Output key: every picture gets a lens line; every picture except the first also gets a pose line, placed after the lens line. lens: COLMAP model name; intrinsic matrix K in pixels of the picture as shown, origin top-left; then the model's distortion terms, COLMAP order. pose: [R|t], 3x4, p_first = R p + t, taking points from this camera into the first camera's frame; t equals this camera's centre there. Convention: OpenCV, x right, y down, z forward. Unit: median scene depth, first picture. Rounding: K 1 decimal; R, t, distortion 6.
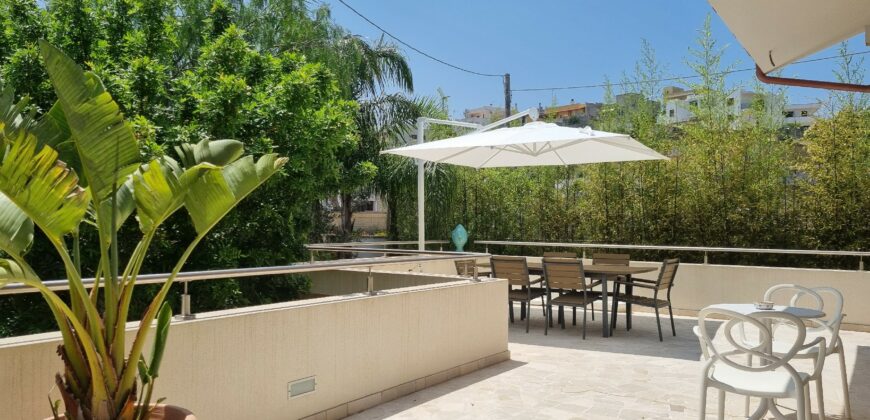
lens RADIAL K [[647.7, 0, 435.0], [0, 647.7, 210.0], [0, 0, 1]] dist [0.039856, -0.002601]
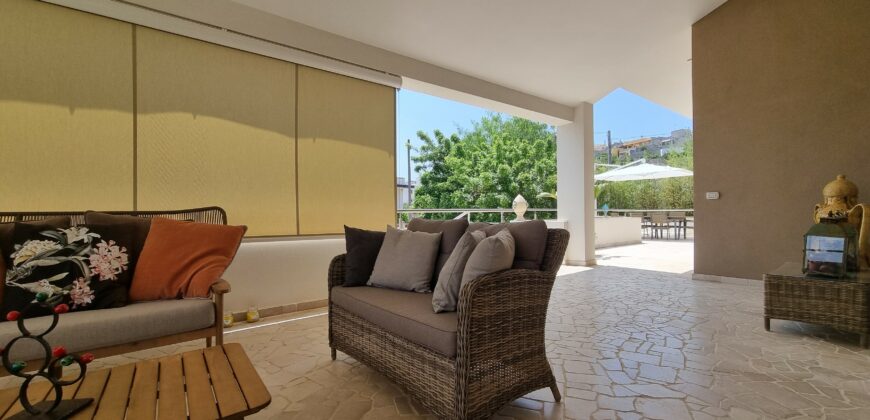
lens RADIAL K [[353.9, 0, 435.0], [0, 353.9, 210.0], [0, 0, 1]] dist [-0.001088, -0.000282]
pose [[0.950695, -0.012695, -0.309868, -0.210891], [0.018071, 0.999732, 0.014484, 0.019156], [0.309601, -0.019369, 0.950669, -0.648353]]
